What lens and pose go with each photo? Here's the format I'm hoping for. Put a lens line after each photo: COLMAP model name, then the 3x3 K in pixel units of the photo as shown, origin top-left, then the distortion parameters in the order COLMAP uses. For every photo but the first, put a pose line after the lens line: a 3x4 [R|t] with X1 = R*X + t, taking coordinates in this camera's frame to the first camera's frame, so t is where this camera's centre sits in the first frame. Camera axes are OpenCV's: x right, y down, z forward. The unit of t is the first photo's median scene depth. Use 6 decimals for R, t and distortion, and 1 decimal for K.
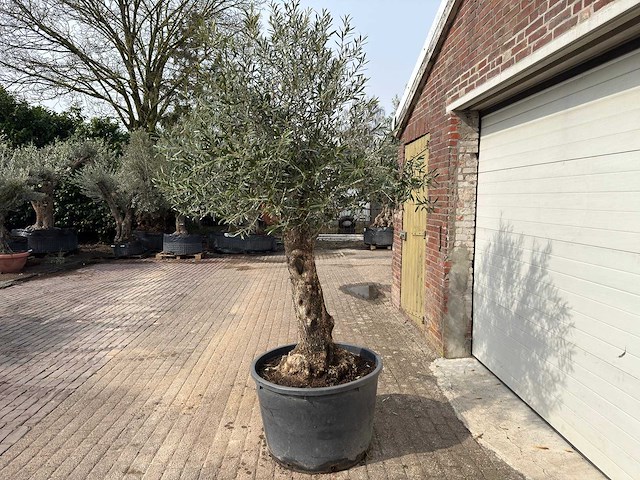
lens RADIAL K [[451.3, 0, 318.3], [0, 451.3, 233.7], [0, 0, 1]] dist [0.097111, -0.143871]
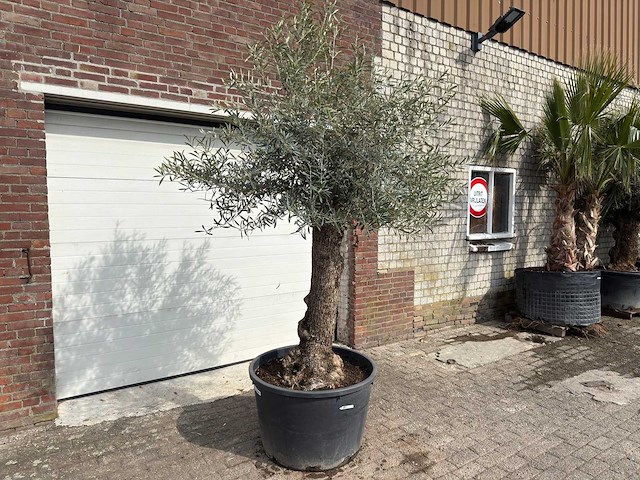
lens RADIAL K [[453.5, 0, 319.4], [0, 453.5, 232.9], [0, 0, 1]] dist [0.055544, -0.071514]
pose [[-0.530527, -0.054416, 0.845920, -0.603244], [0.062152, 0.992754, 0.102841, -0.088065], [-0.845387, 0.107135, -0.523300, 1.031377]]
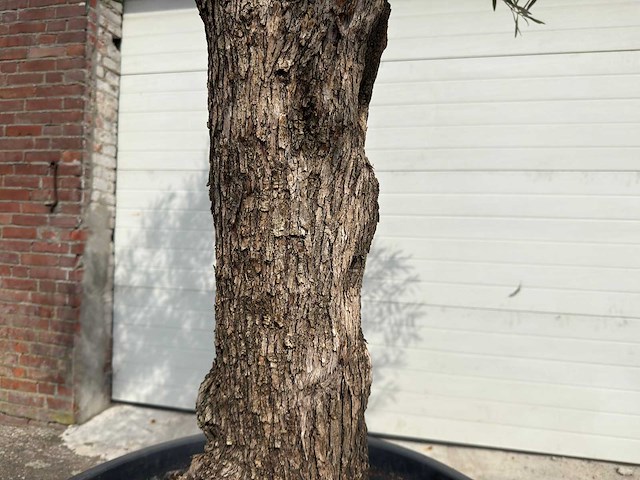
lens RADIAL K [[459.3, 0, 323.6], [0, 459.3, 240.4], [0, 0, 1]] dist [0.028031, -0.068768]
pose [[0.256163, -0.000988, 0.966633, -0.140312], [0.041641, 0.999082, -0.010014, 0.090484], [-0.965736, 0.042817, 0.255969, 0.624378]]
